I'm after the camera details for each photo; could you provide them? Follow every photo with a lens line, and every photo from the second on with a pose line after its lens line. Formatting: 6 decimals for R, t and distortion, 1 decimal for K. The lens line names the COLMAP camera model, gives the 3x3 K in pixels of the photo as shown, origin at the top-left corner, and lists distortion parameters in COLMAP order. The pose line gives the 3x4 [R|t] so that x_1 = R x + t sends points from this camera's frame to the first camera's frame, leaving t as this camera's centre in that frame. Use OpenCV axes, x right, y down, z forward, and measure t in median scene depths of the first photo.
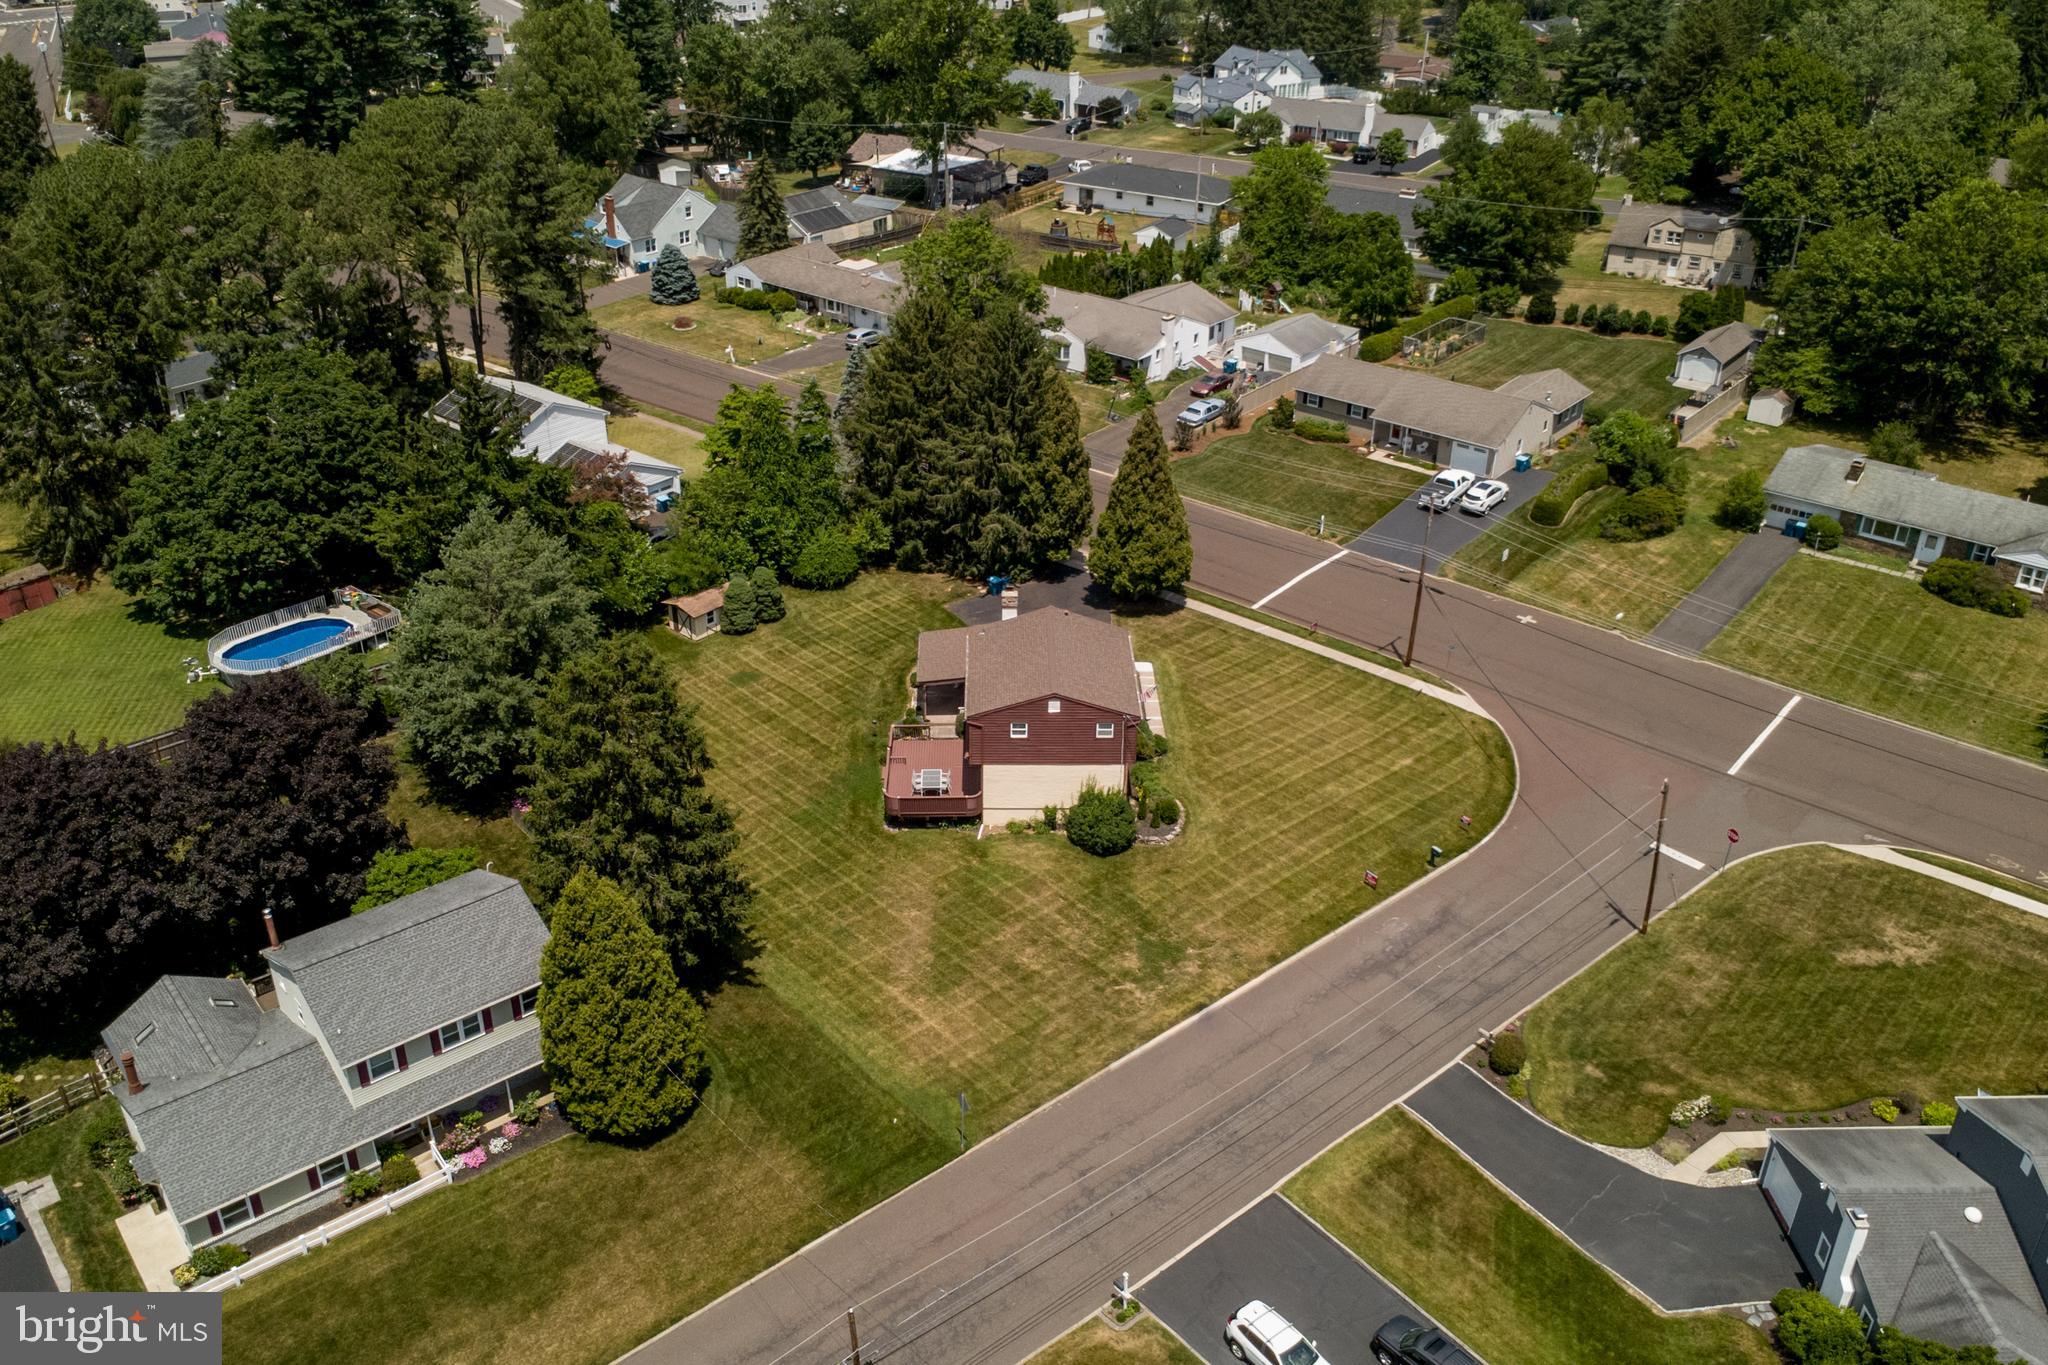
lens RADIAL K [[1729.0, 0, 1021.7], [0, 1729.0, 680.8], [0, 0, 1]] dist [0.012775, 0.008858]
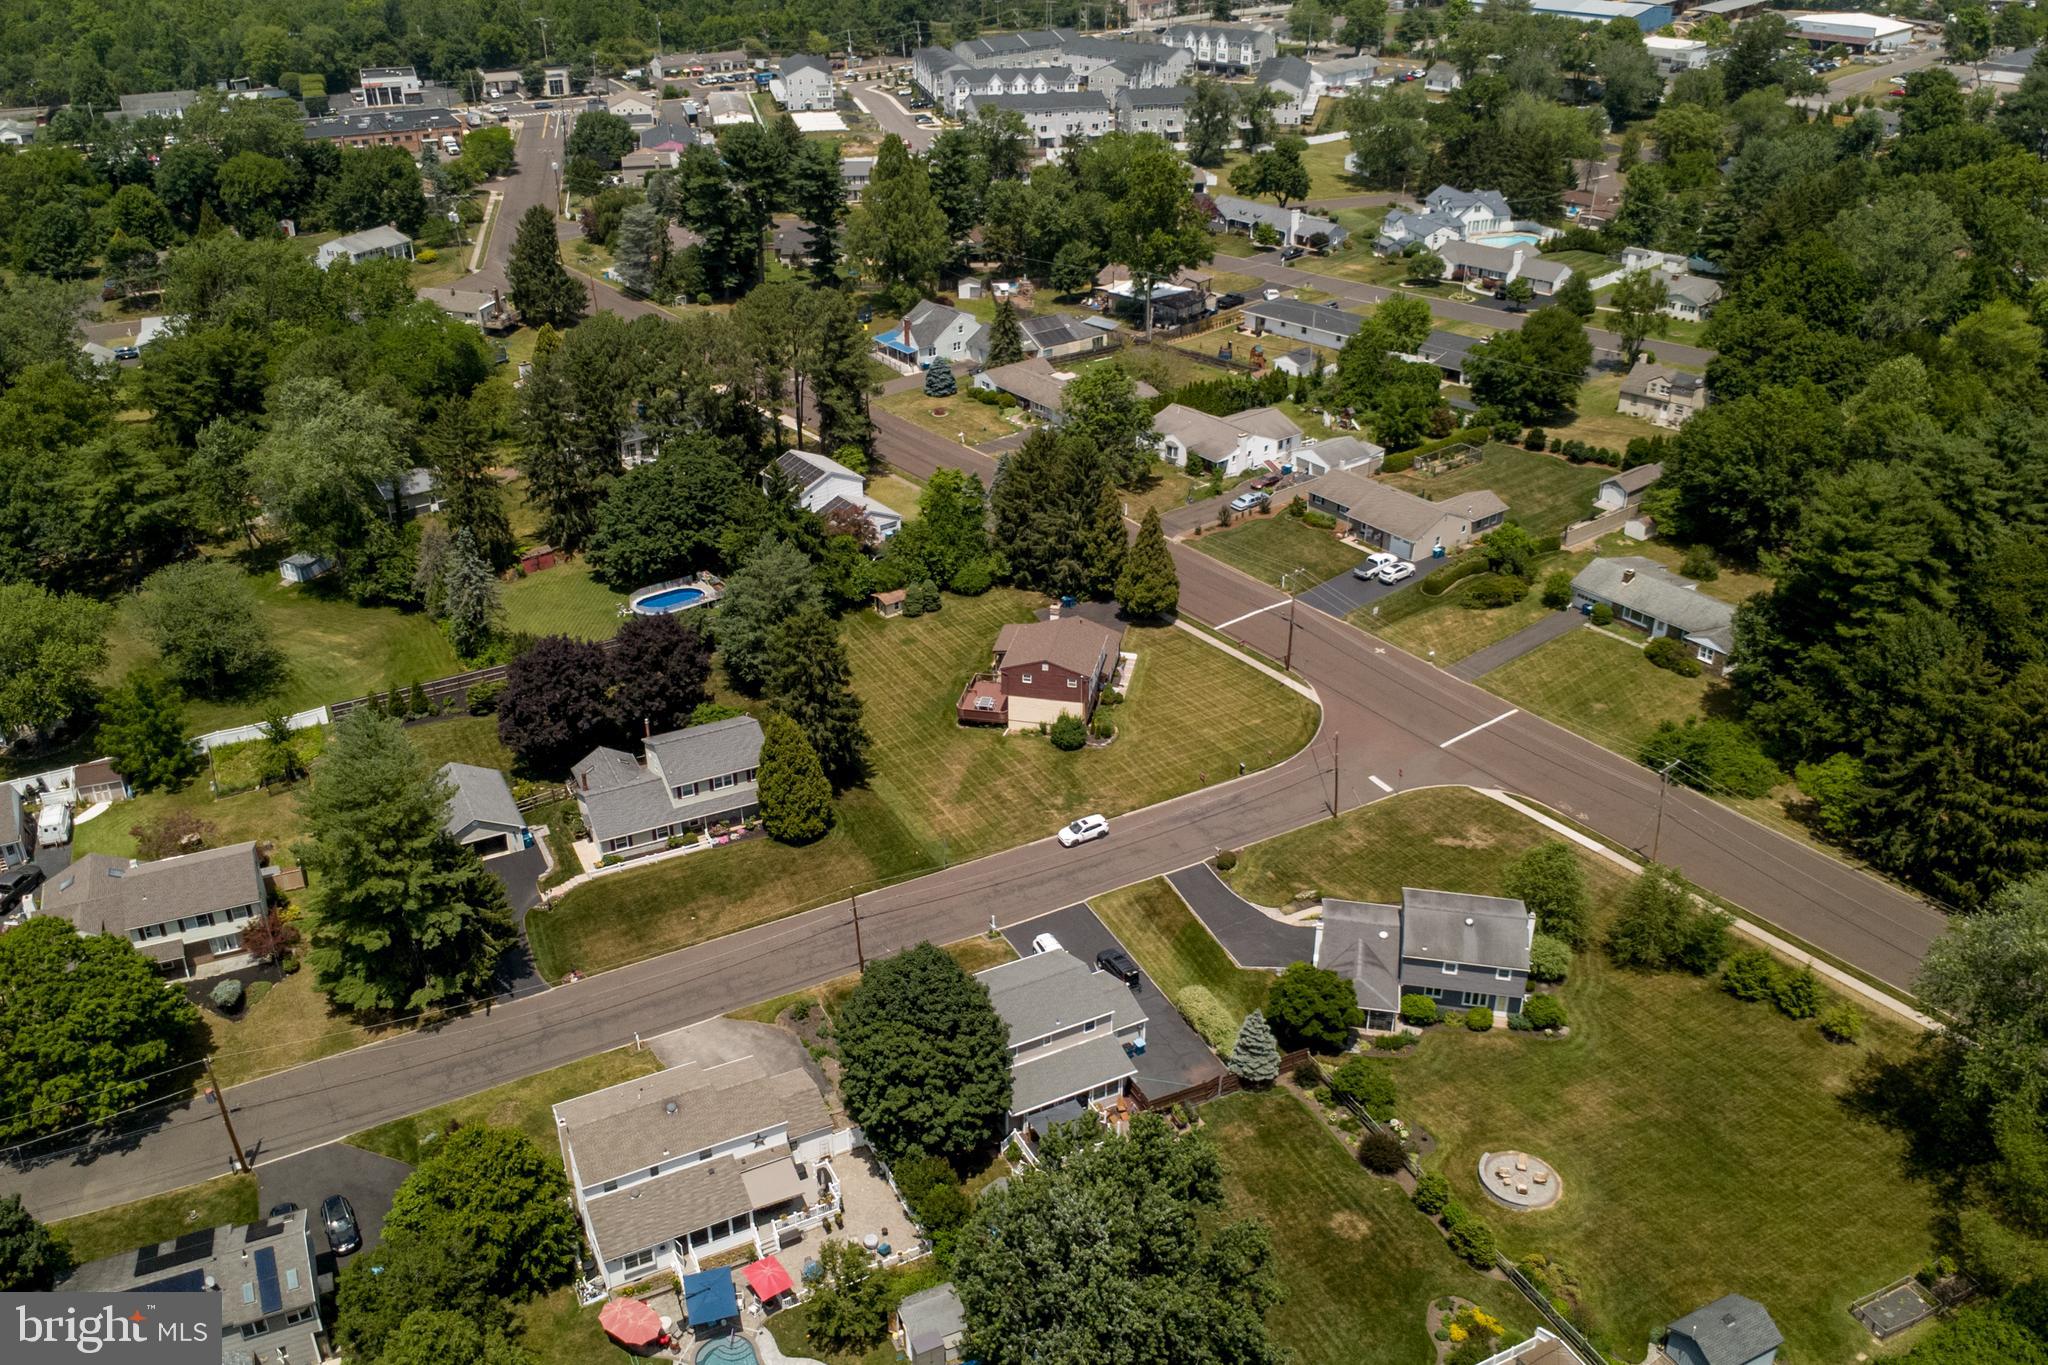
lens RADIAL K [[1729.0, 0, 1021.7], [0, 1729.0, 680.8], [0, 0, 1]] dist [0.012775, 0.008858]
pose [[0.974347, 0.095211, -0.203920, 0.283151], [-0.096496, 0.995327, 0.003656, 0.018398], [0.203316, 0.016115, 0.978981, -0.631252]]
